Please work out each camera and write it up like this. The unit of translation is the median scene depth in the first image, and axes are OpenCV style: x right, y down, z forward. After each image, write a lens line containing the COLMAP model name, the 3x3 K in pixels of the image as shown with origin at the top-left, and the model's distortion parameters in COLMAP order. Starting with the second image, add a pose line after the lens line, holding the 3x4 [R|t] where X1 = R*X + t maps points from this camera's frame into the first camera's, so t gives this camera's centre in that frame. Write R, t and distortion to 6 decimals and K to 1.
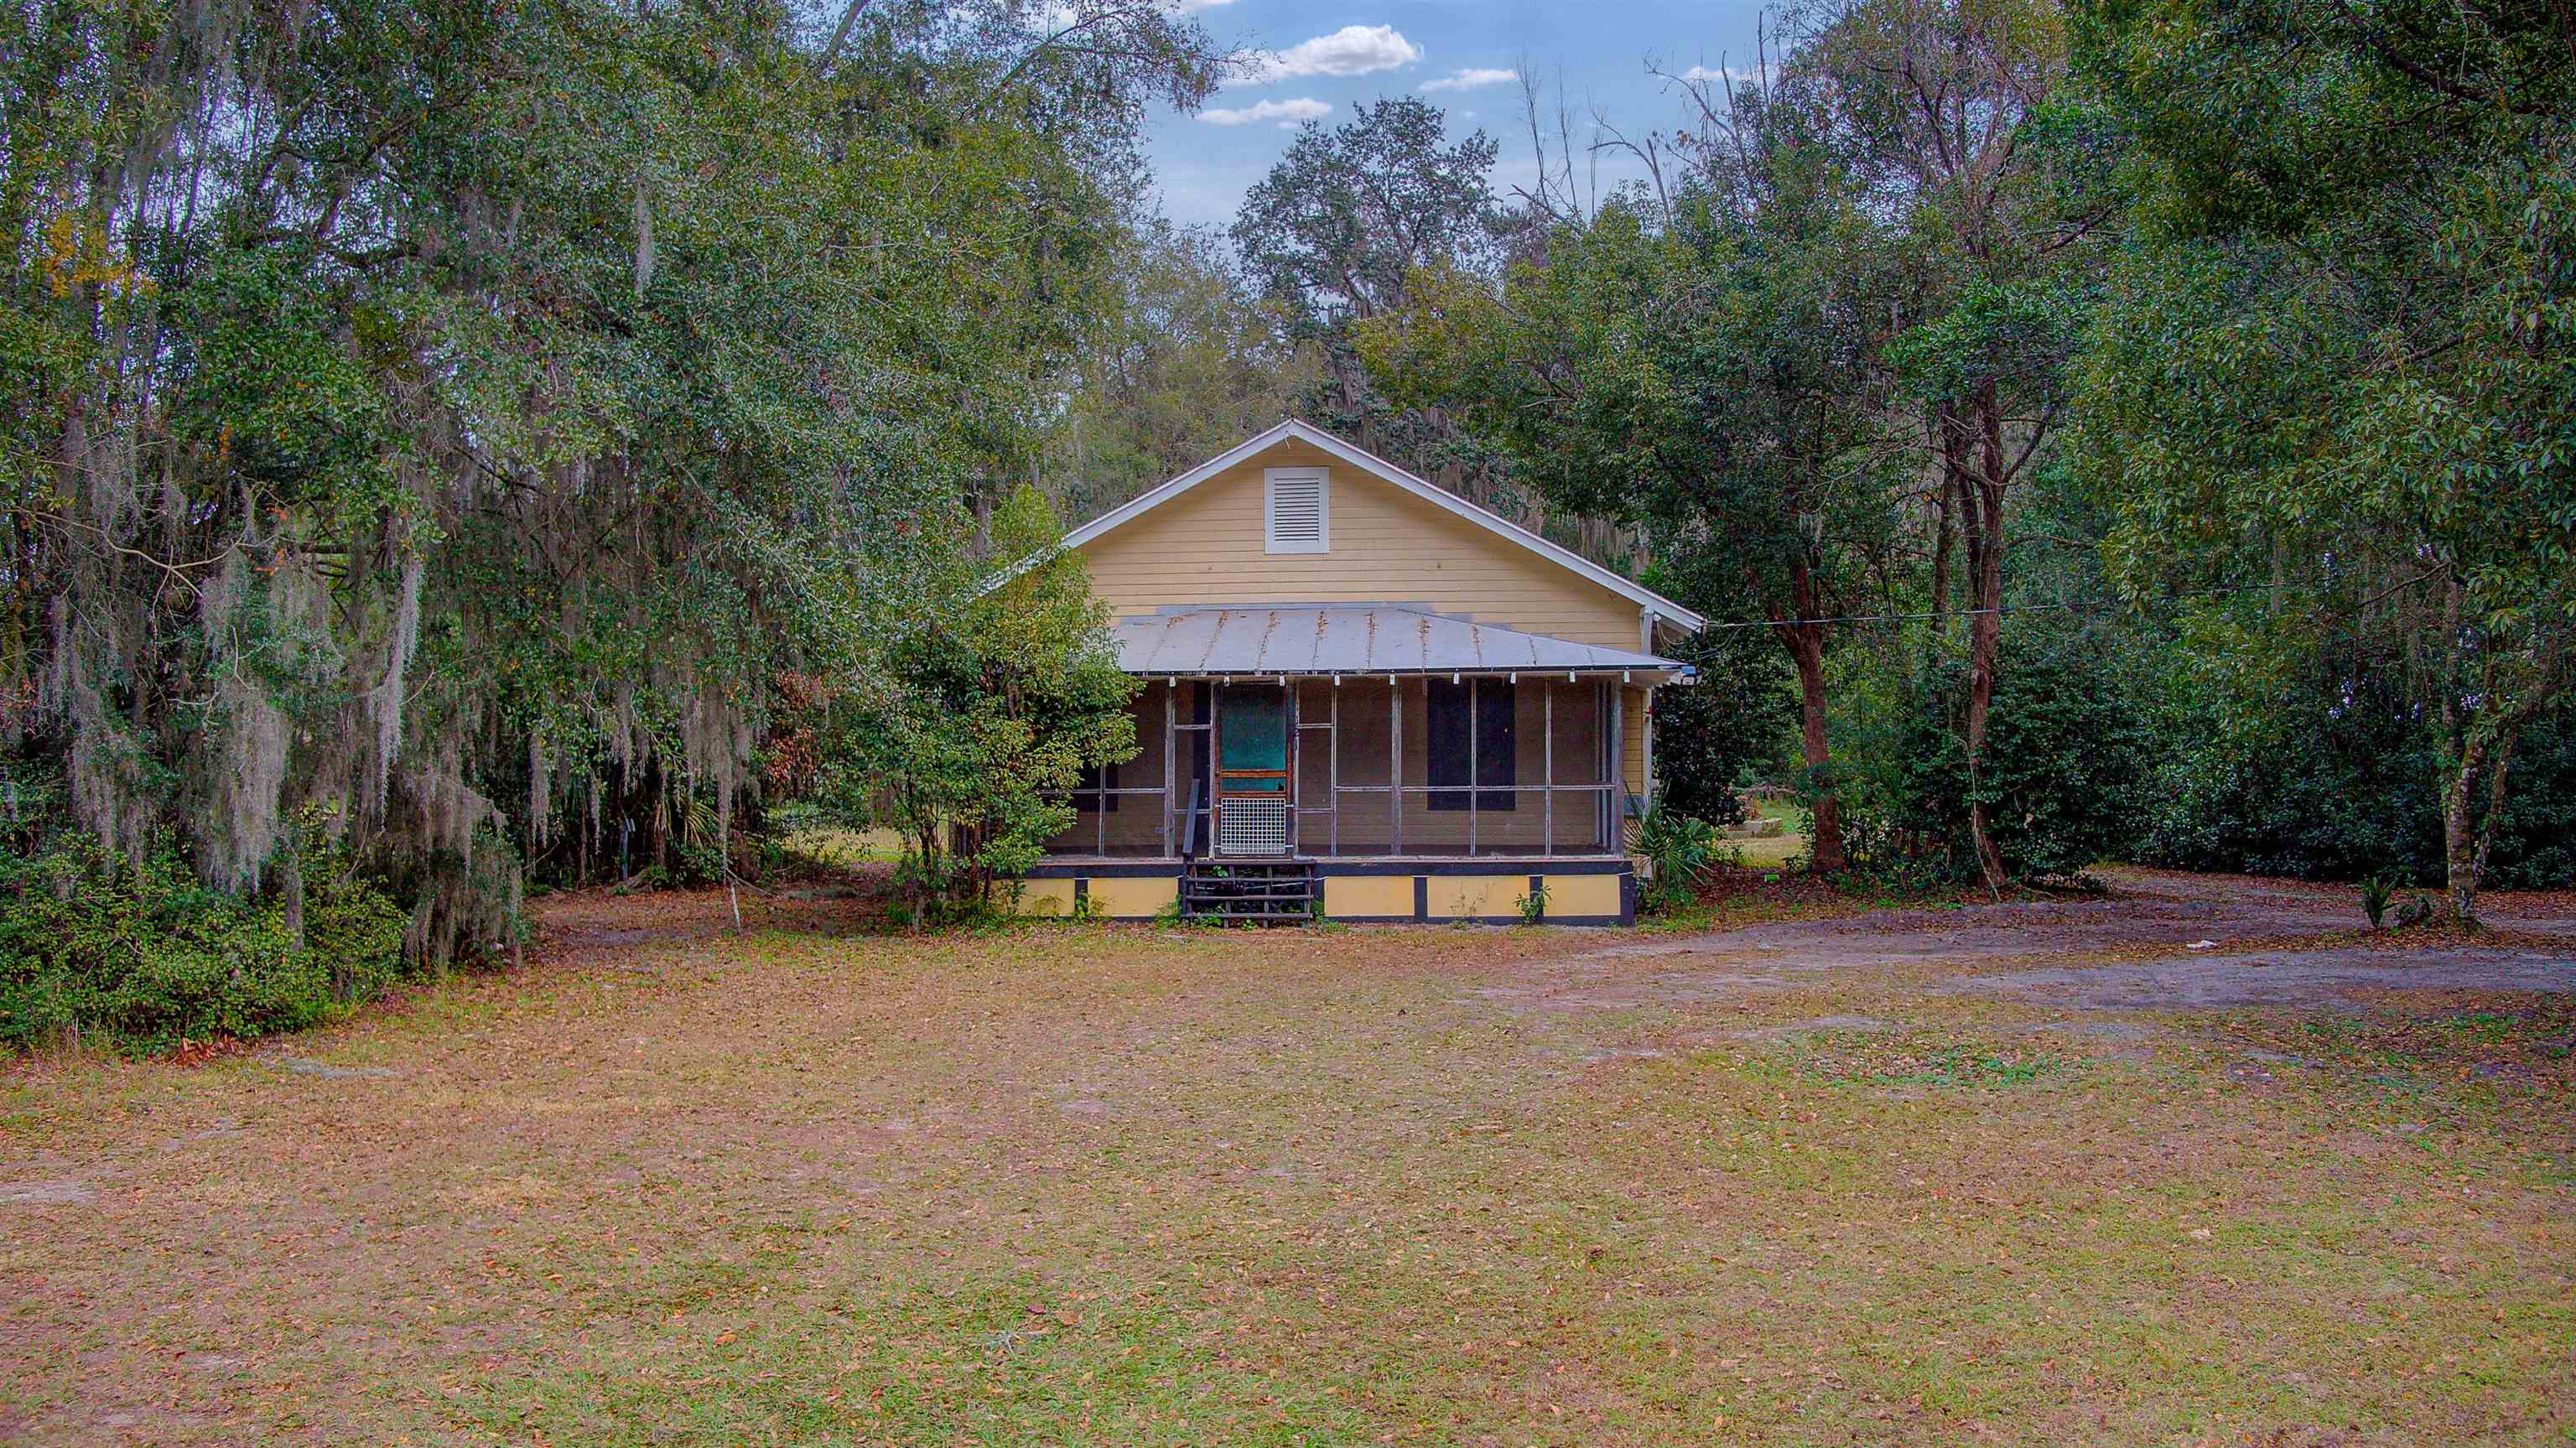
lens RADIAL K [[1837.7, 0, 1262.3], [0, 1837.7, 574.0], [0, 0, 1]] dist [-0.148012, -0.032419]
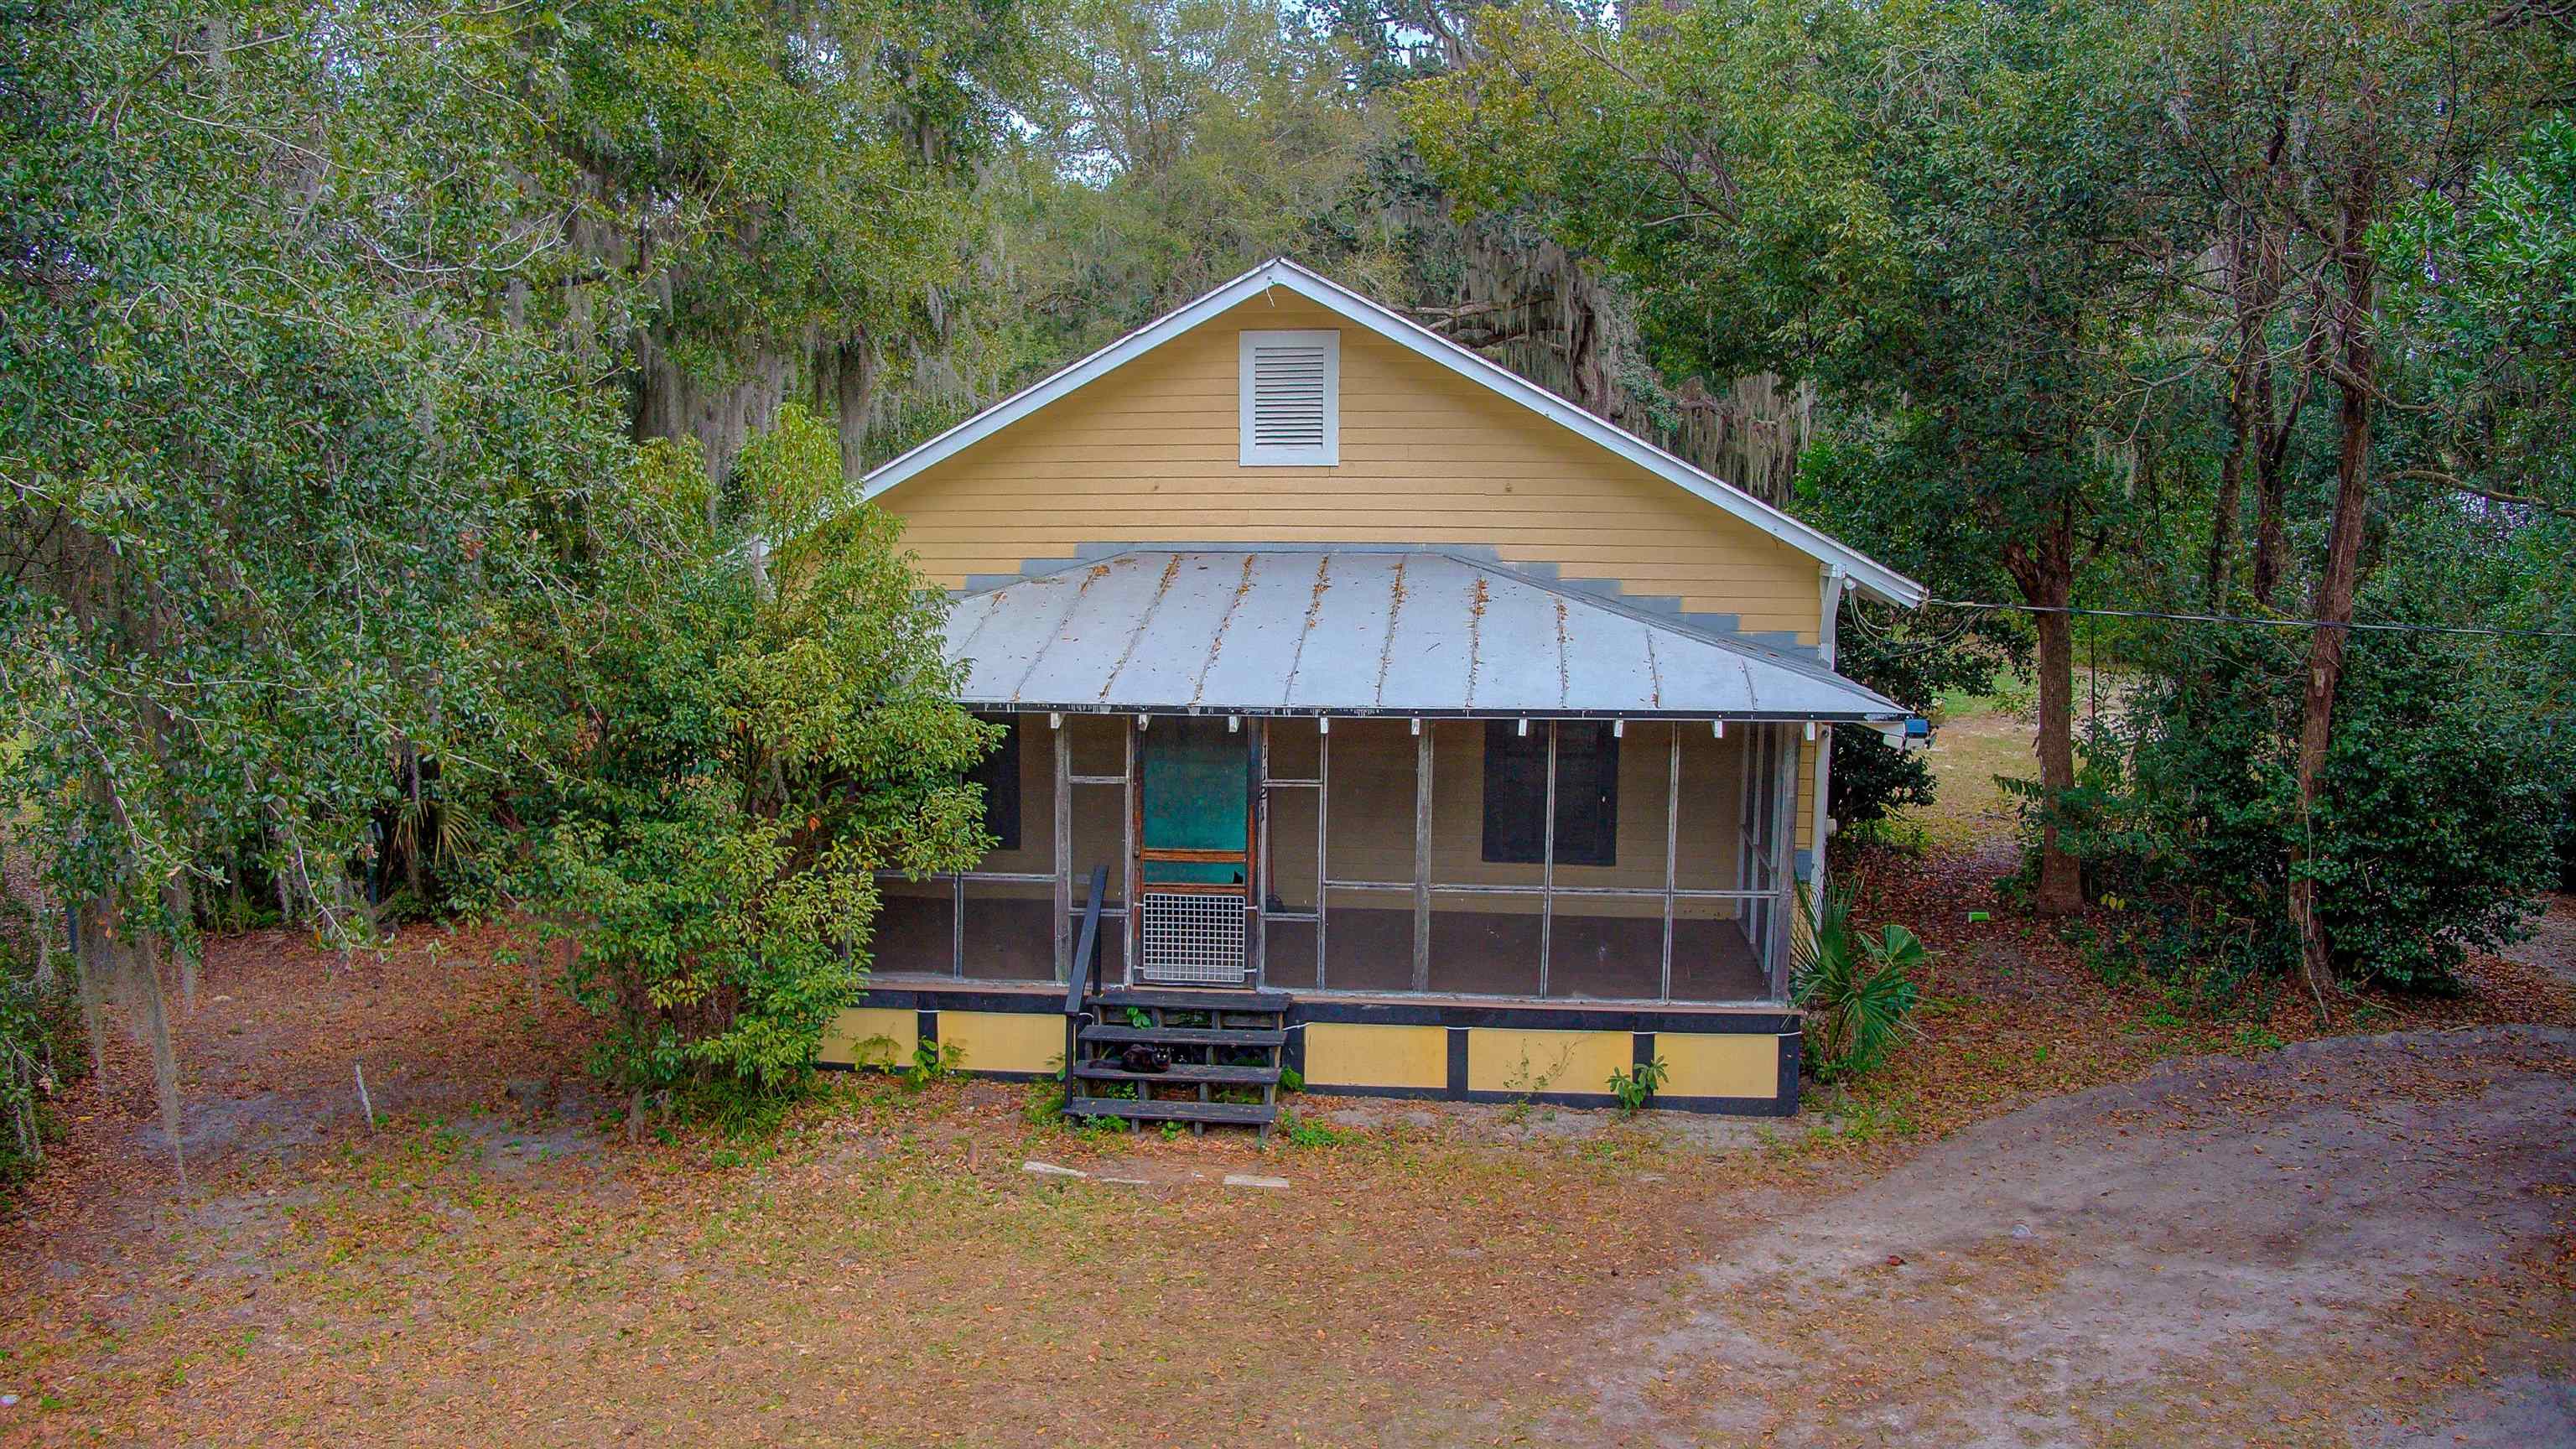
lens RADIAL K [[1837.8, 0, 1281.7], [0, 1837.8, 615.6], [0, 0, 1]] dist [-0.148012, -0.032419]
pose [[0.998880, 0.010035, -0.046241, 0.053687], [-0.002226, 0.986137, 0.165920, -0.076377], [0.047265, -0.165631, 0.985055, 0.408366]]
